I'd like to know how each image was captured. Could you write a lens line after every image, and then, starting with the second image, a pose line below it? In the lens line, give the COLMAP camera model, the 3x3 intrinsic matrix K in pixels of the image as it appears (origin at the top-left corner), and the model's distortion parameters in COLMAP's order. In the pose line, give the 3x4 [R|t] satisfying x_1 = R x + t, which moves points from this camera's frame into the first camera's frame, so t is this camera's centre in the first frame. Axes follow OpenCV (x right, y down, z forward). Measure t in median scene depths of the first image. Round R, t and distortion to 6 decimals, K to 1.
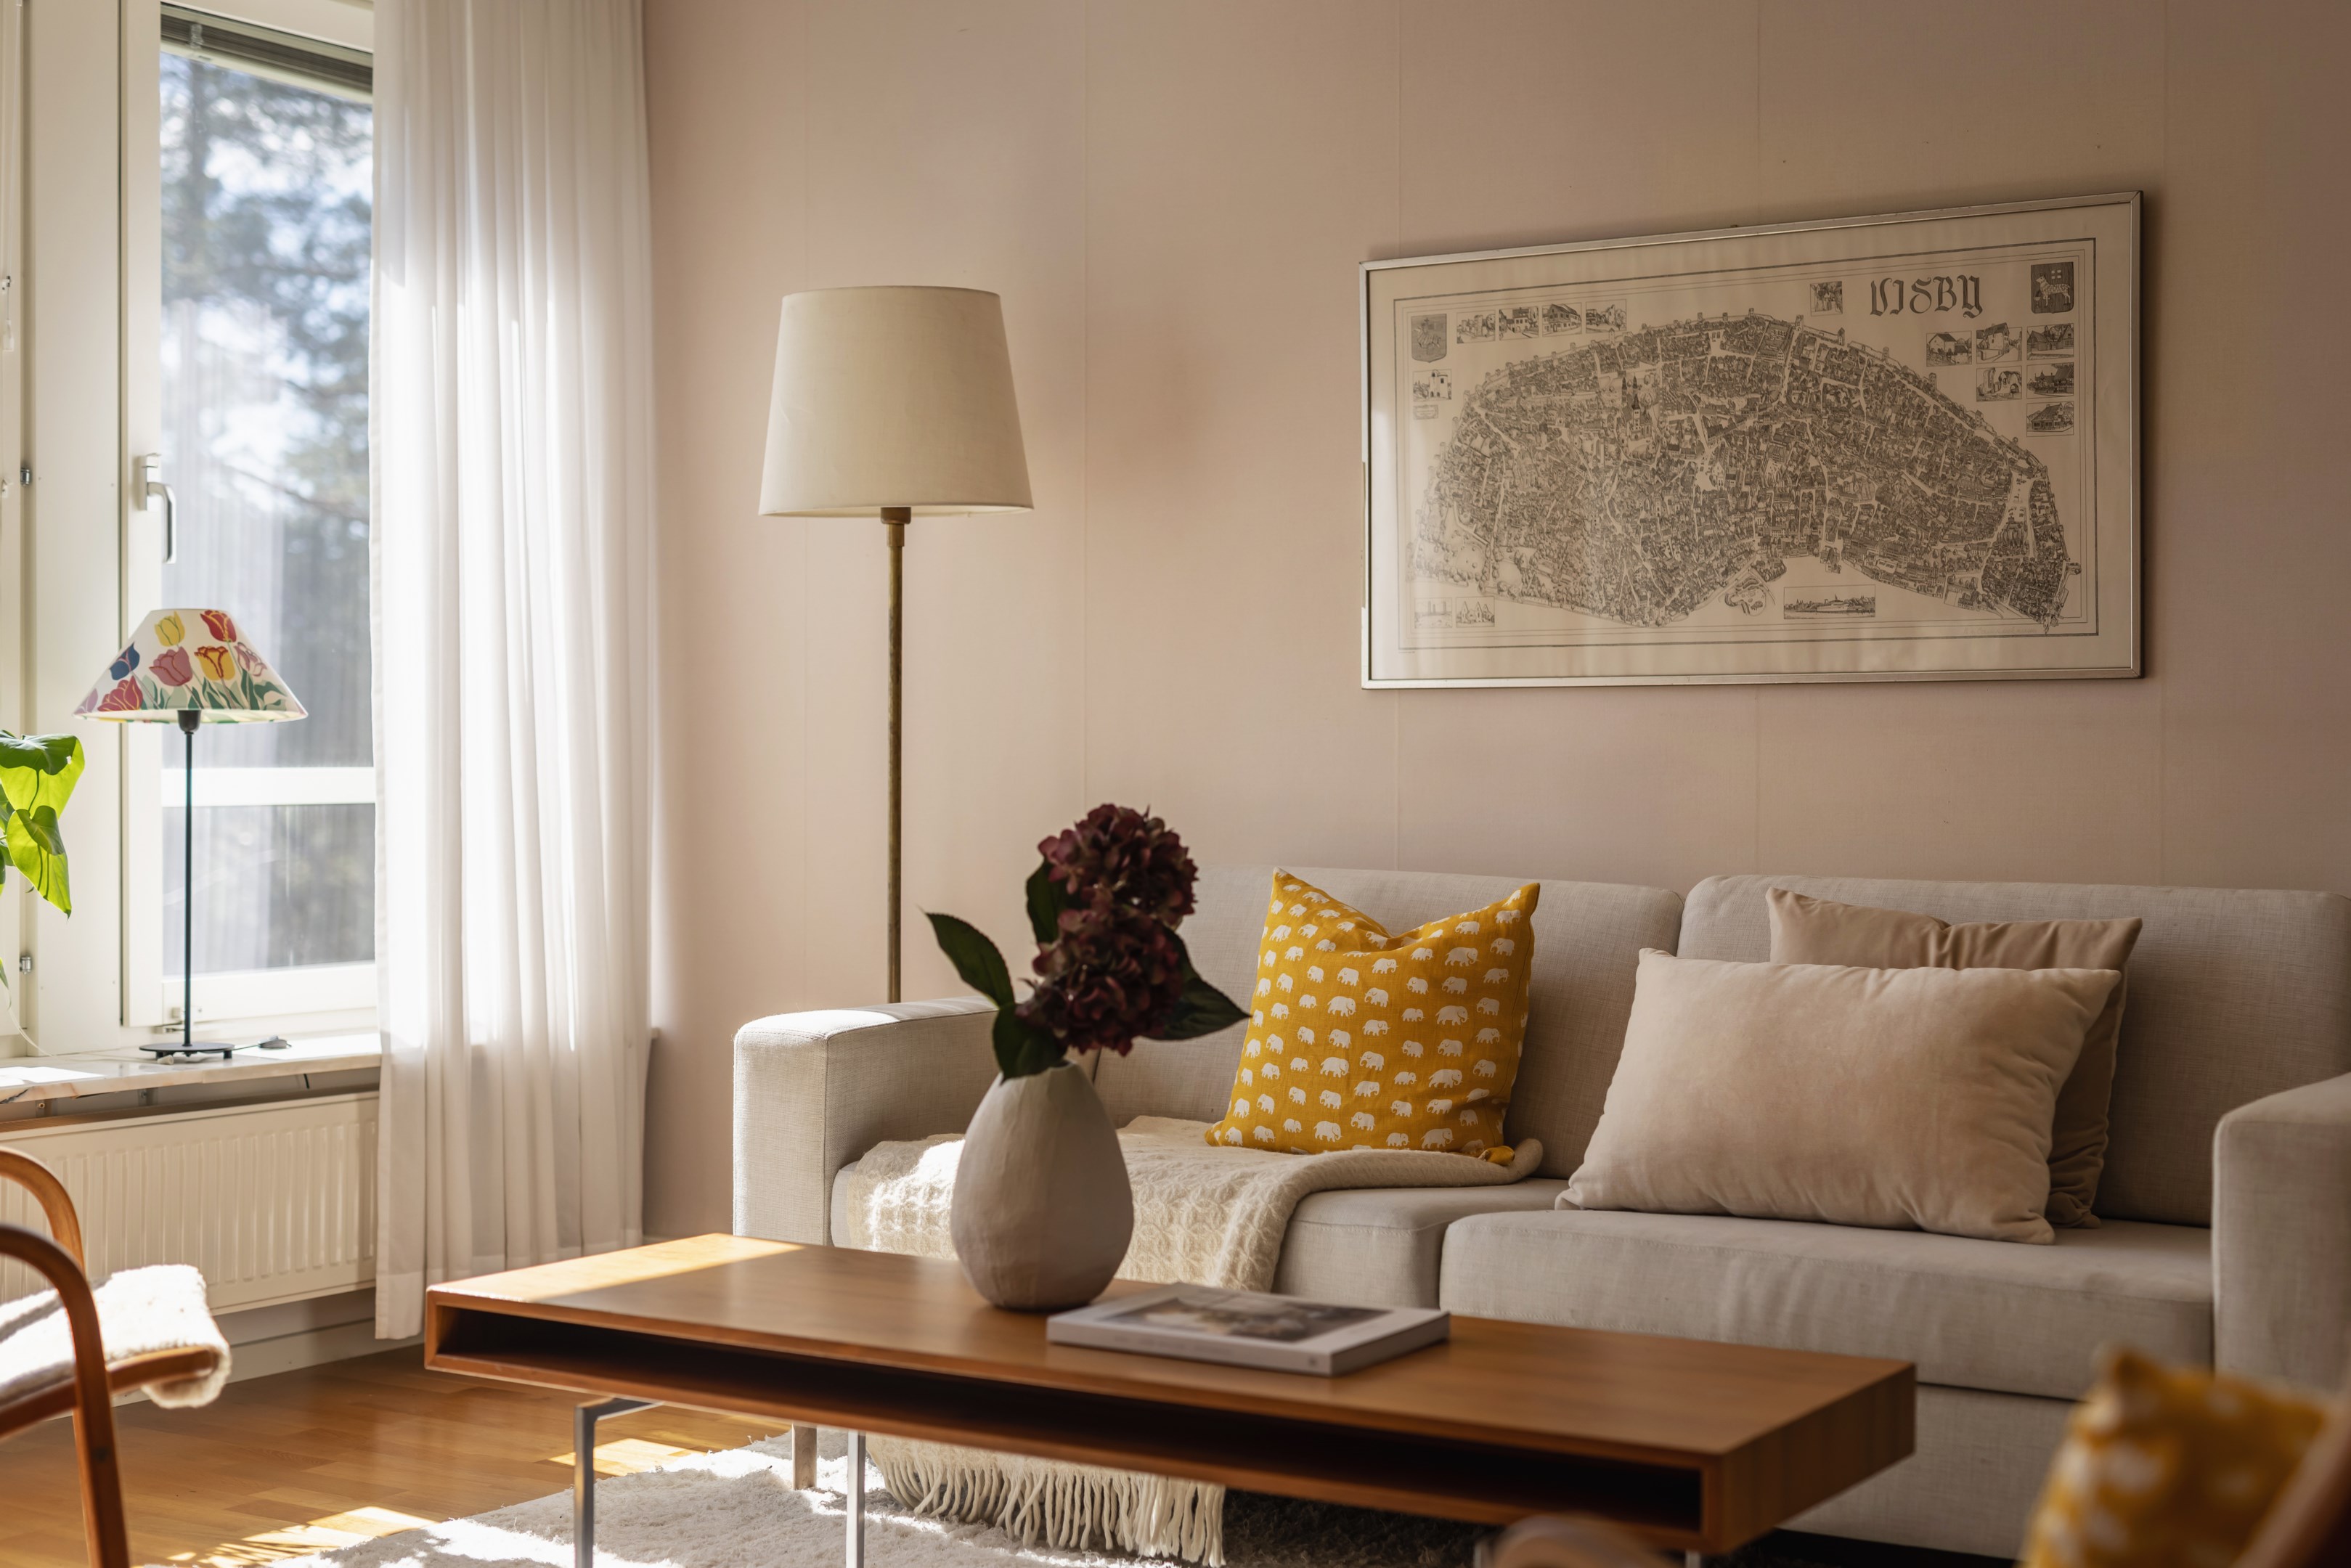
lens RADIAL K [[3317.7, 0, 1186.9], [0, 3317.7, 783.8], [0, 0, 1]] dist [0.028625, 0.000000]
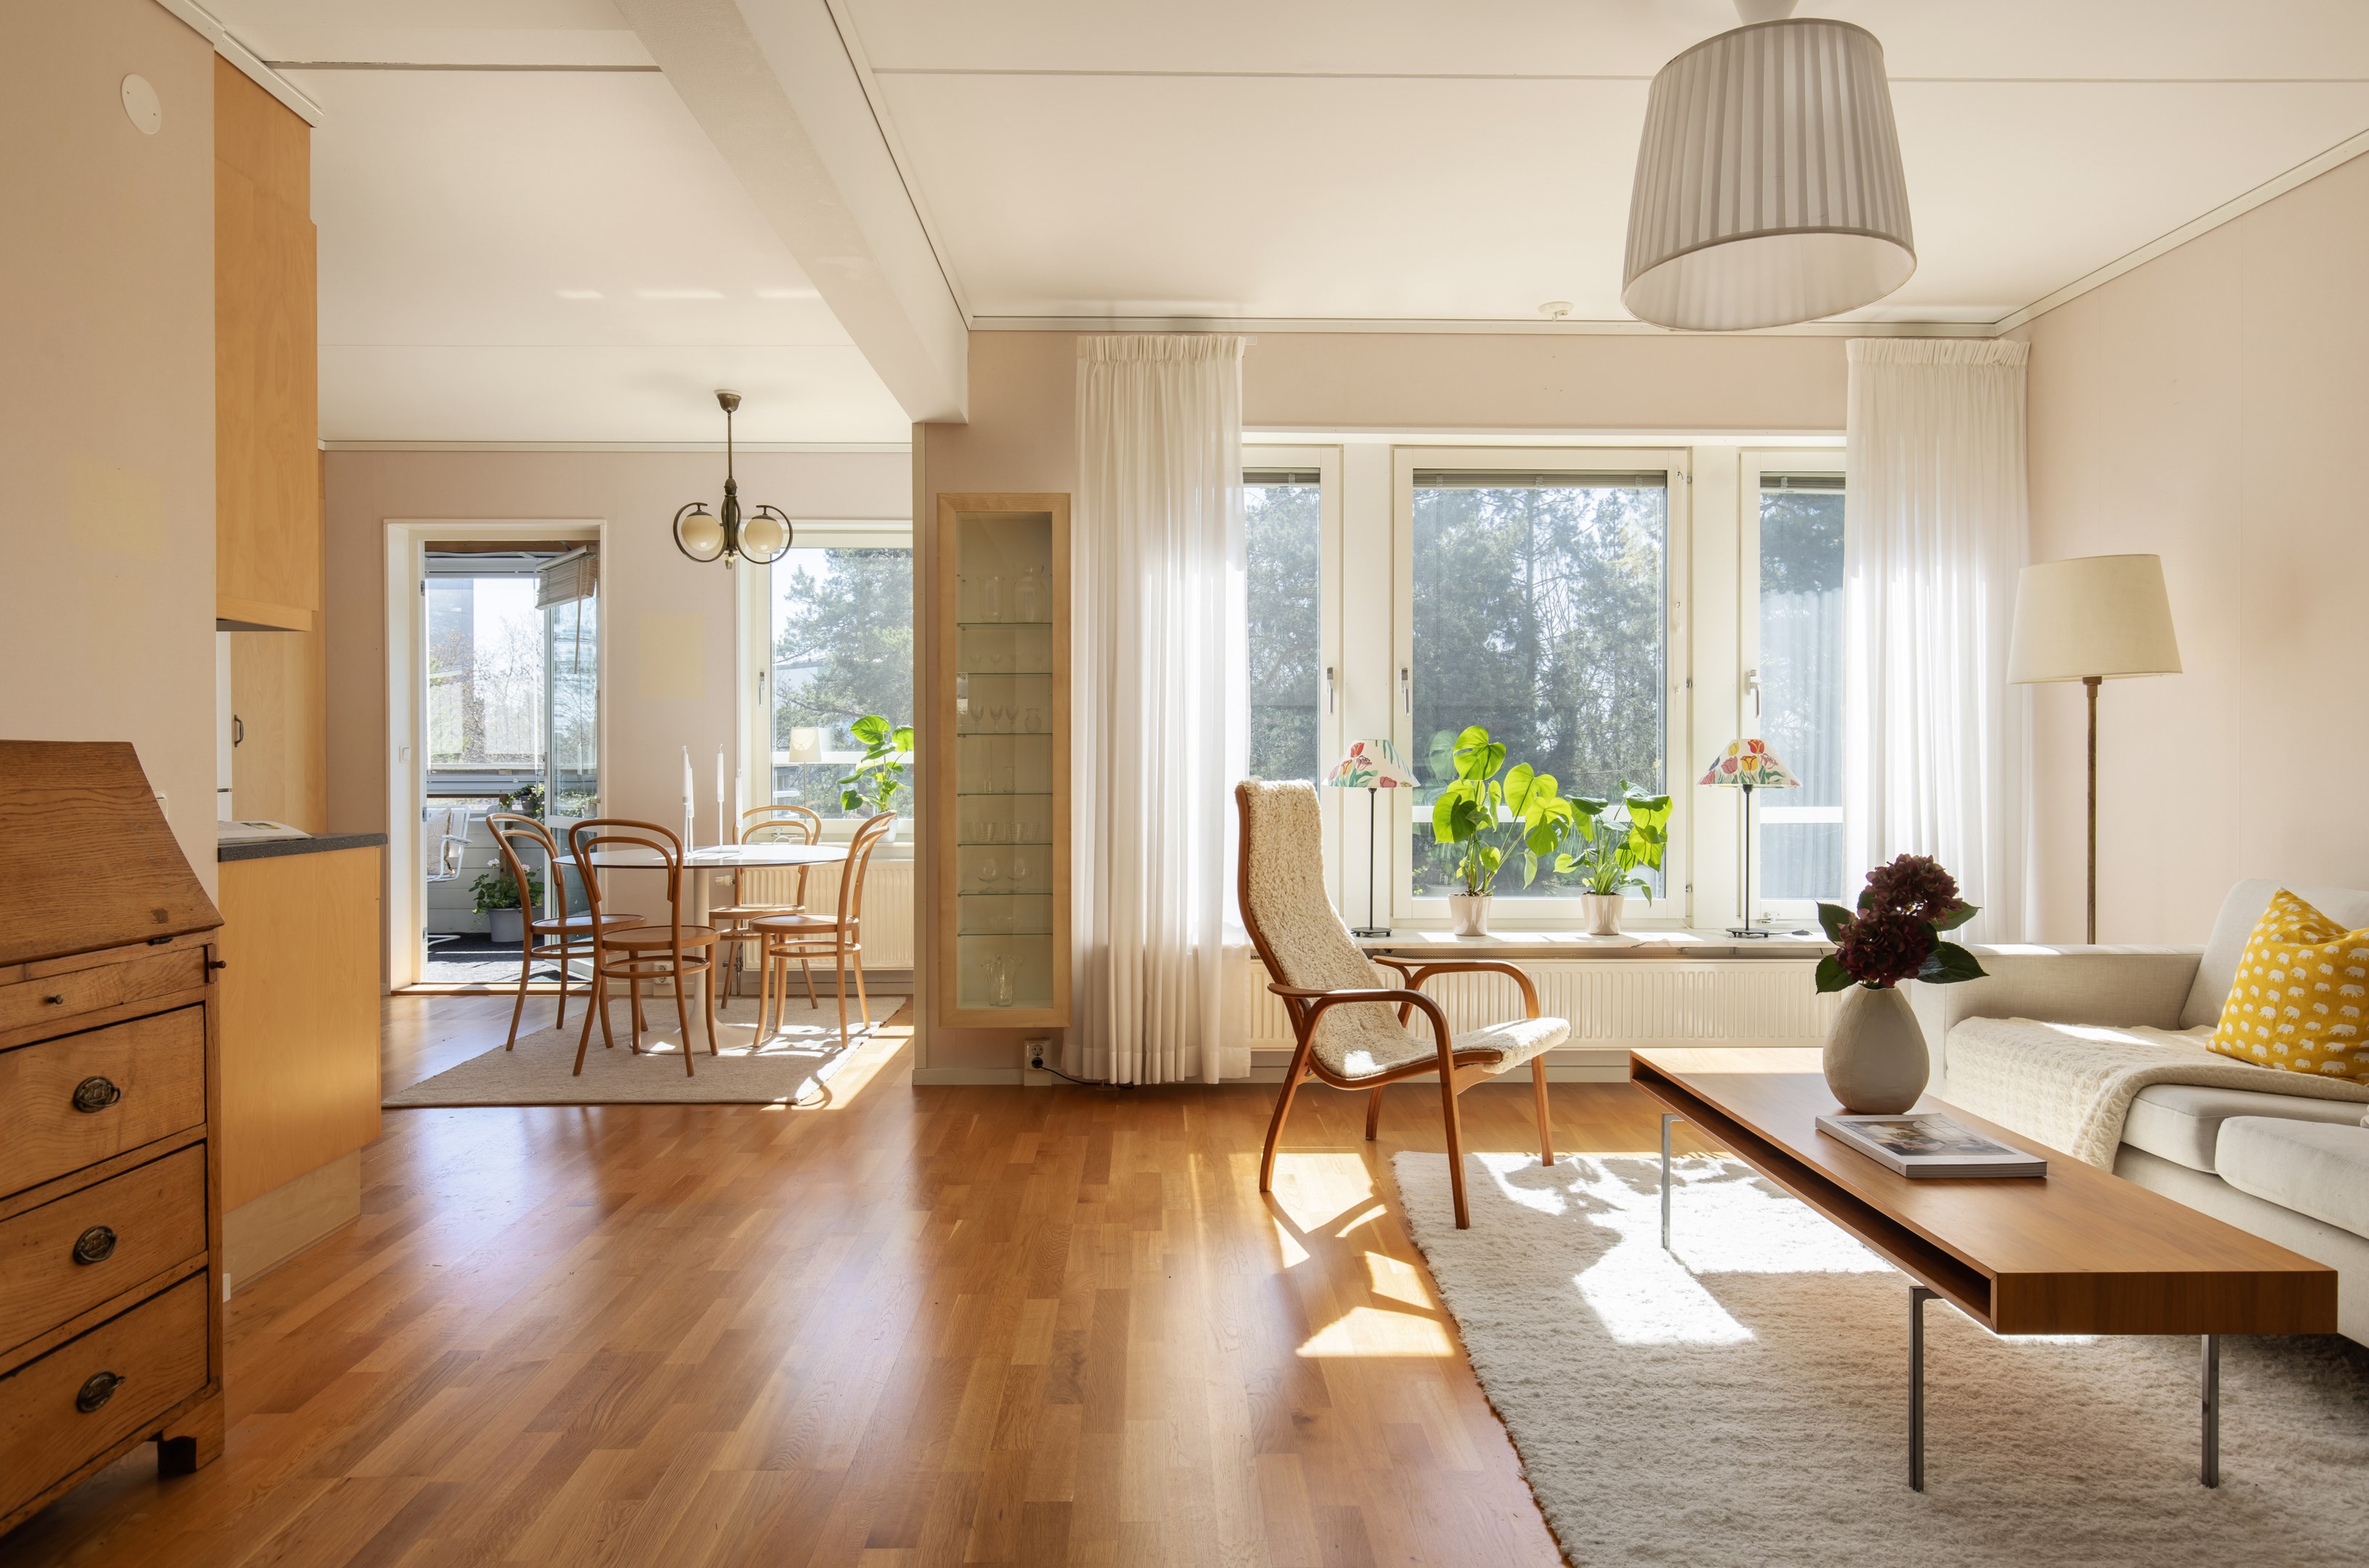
lens RADIAL K [[1413.0, 0, 1178.7], [0, 1413.0, 779.3], [0, 0, 1]] dist [-0.005682, 0.003245]
pose [[0.531943, 0.005287, -0.846764, 0.341972], [-0.006636, 0.999976, 0.002075, -0.027077], [0.846754, 0.004515, 0.531965, 0.174213]]
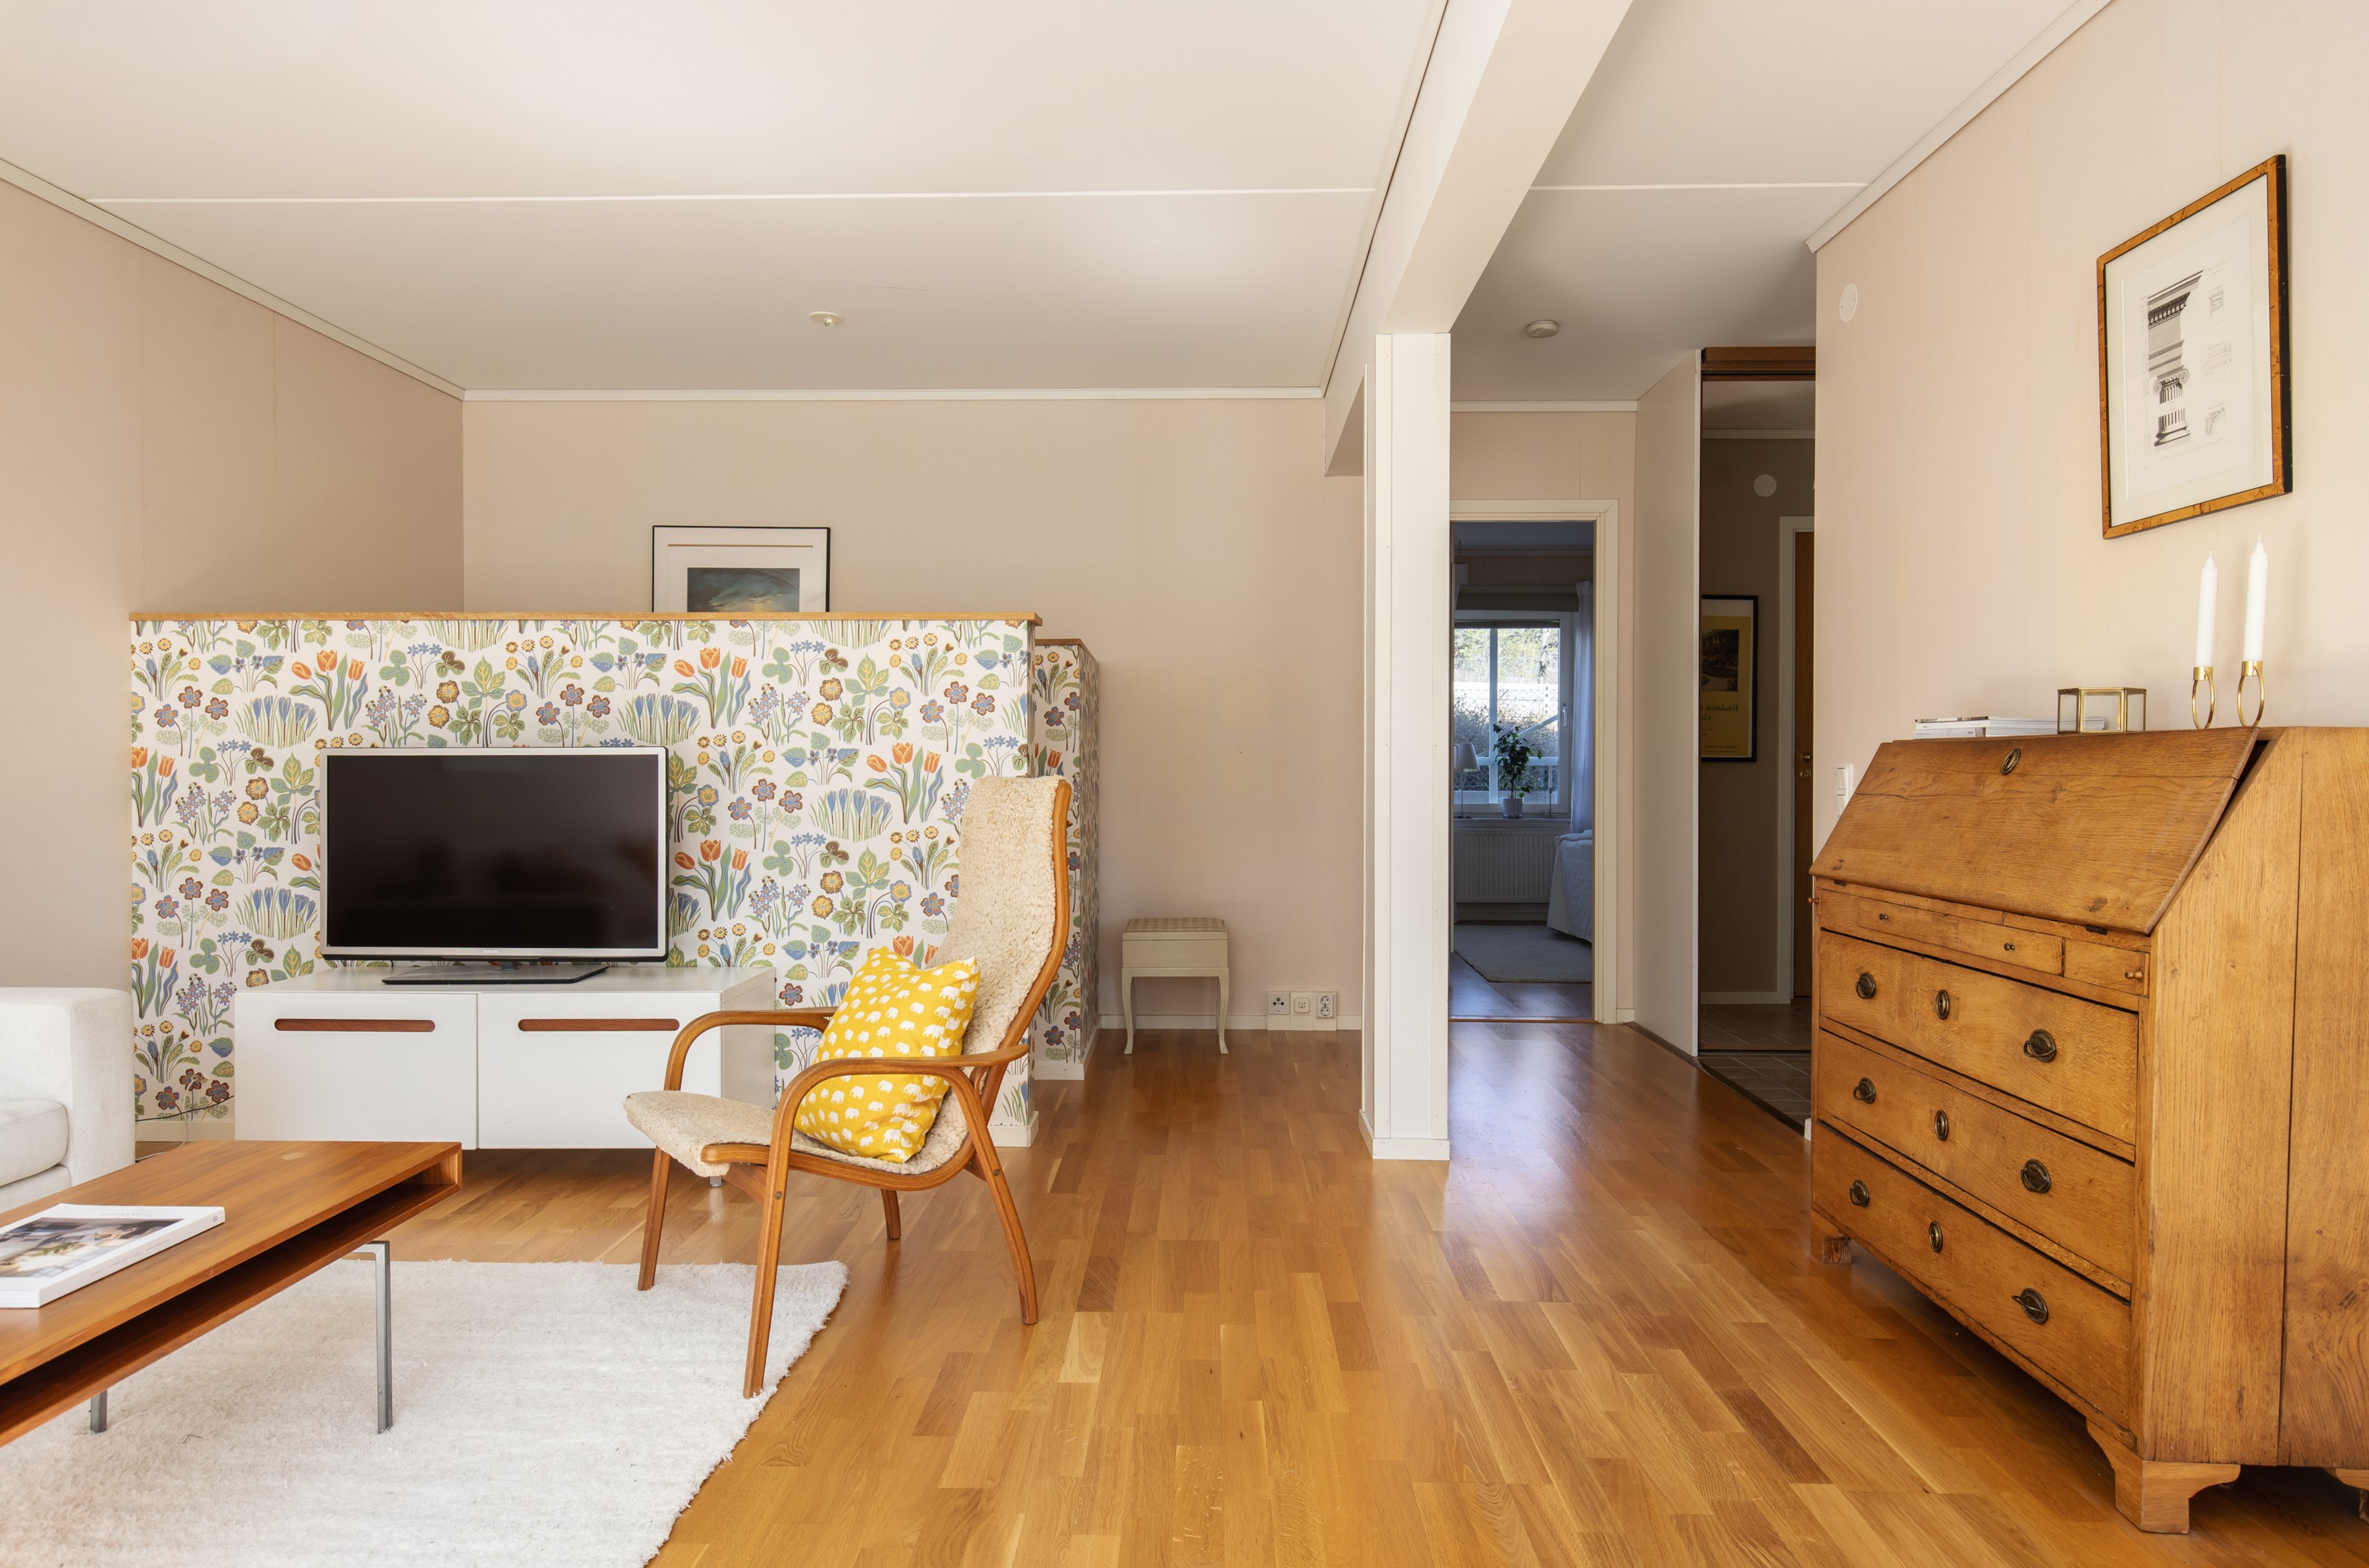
lens RADIAL K [[1355.8, 0, 1185.2], [0, 1355.8, 773.9], [0, 0, 1]] dist [0.006561, 0.001867]
pose [[-0.503759, -0.011319, 0.863770, -0.516644], [0.004806, 0.999862, 0.015905, -0.030355], [-0.863831, 0.012164, -0.503635, 0.647784]]
